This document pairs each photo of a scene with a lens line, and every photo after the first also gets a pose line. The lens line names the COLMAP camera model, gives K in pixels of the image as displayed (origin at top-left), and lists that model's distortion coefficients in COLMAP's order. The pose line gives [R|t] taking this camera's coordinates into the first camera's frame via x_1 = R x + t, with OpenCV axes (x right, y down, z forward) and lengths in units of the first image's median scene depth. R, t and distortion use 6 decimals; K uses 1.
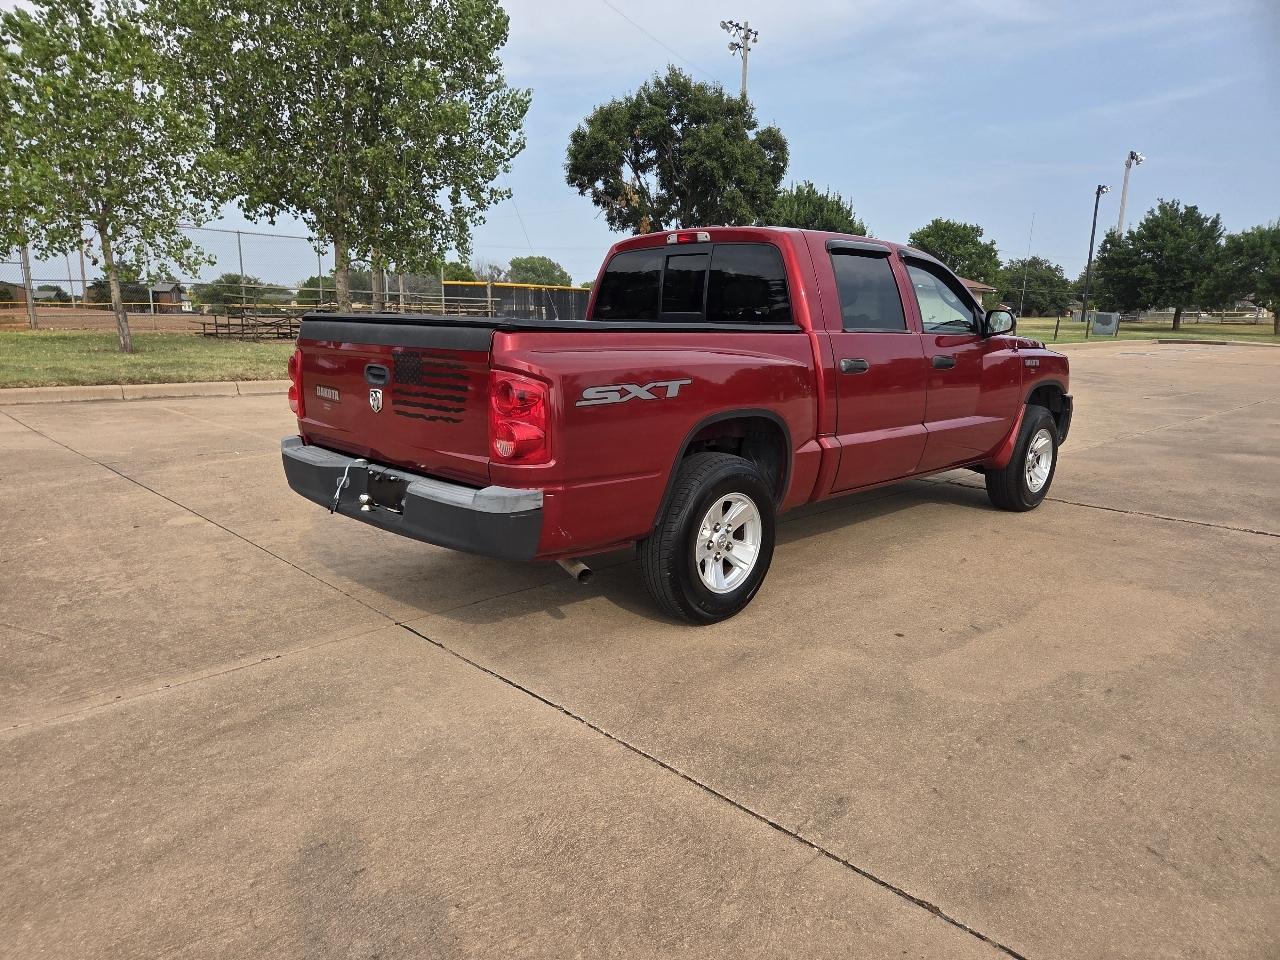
lens RADIAL K [[854.6, 0, 620.2], [0, 854.6, 497.3], [0, 0, 1]] dist [0.058104, -0.054167]
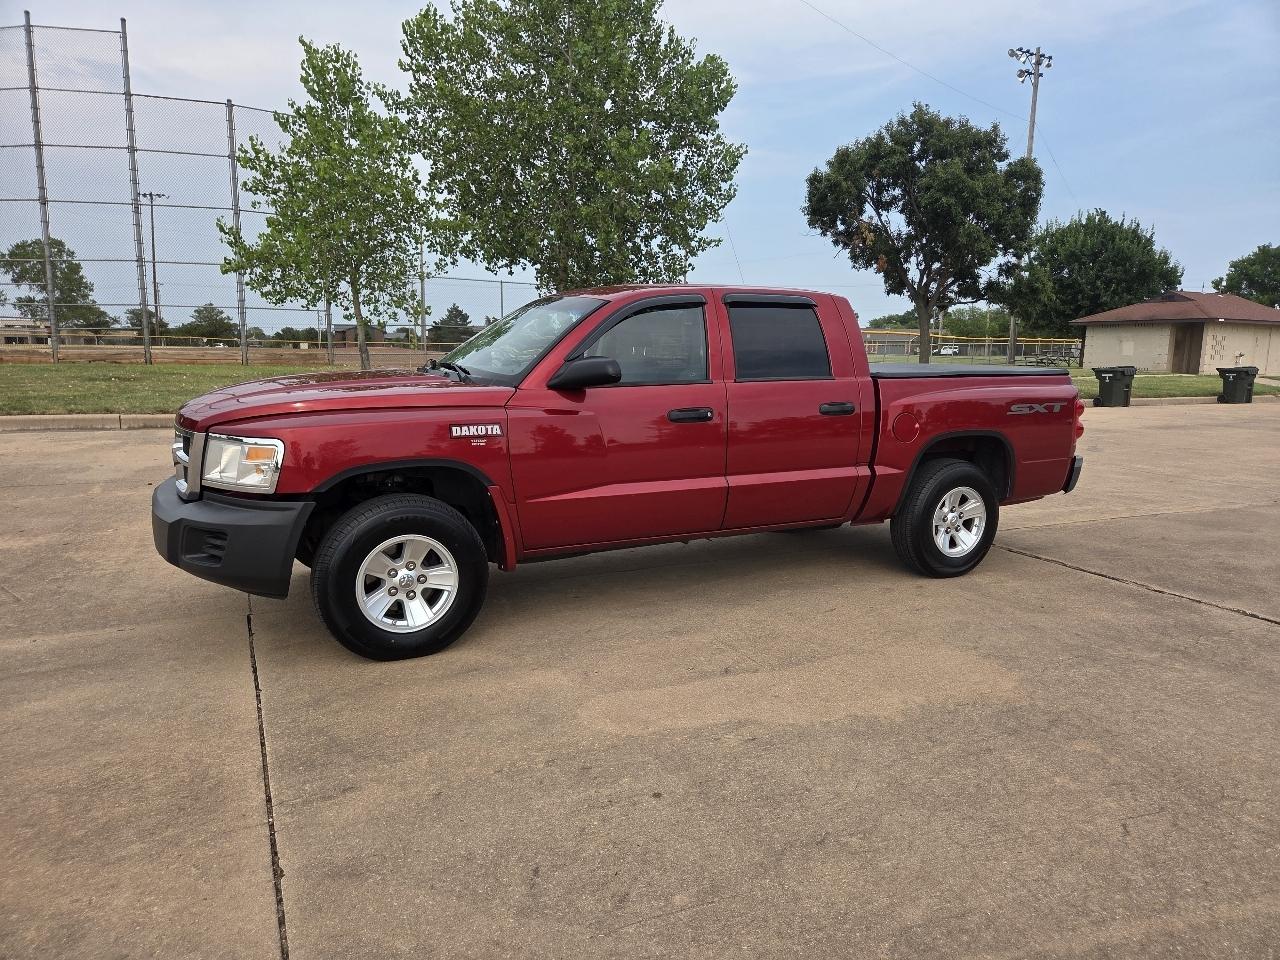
lens RADIAL K [[851.4, 0, 645.0], [0, 851.4, 484.1], [0, 0, 1]] dist [0.065853, -0.058077]
pose [[0.955249, 0.048066, -0.291870, 0.480602], [-0.064364, 0.996843, -0.046492, -0.011500], [0.288714, 0.063197, 0.955327, -0.001179]]
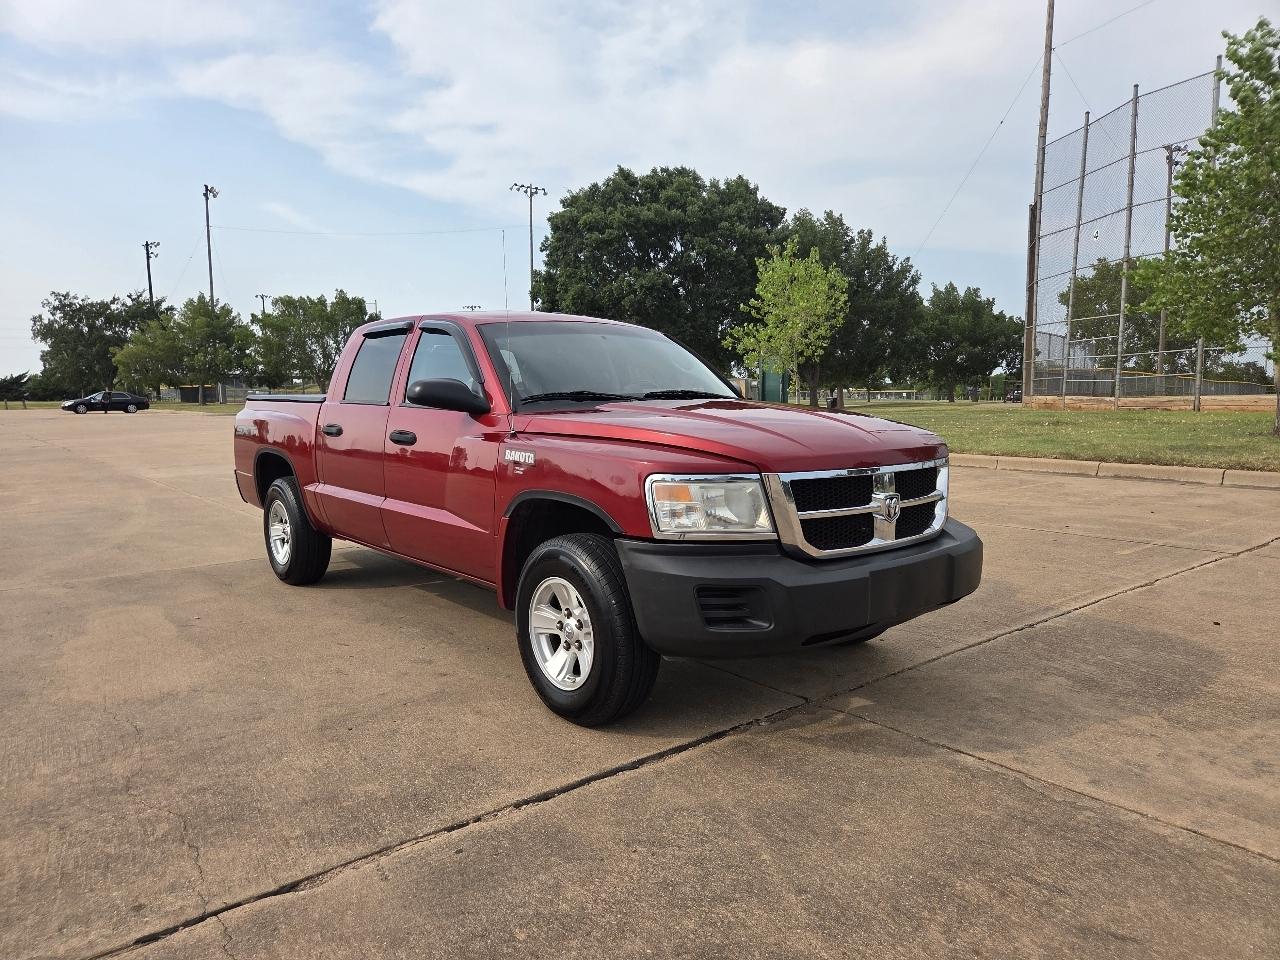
lens RADIAL K [[861.7, 0, 646.1], [0, 861.7, 483.3], [0, 0, 1]] dist [0.061816, -0.058735]
pose [[-0.066969, 0.090023, -0.993686, 1.318784], [-0.201201, 0.974244, 0.101822, -0.264285], [0.977258, 0.206750, -0.047131, 1.349663]]
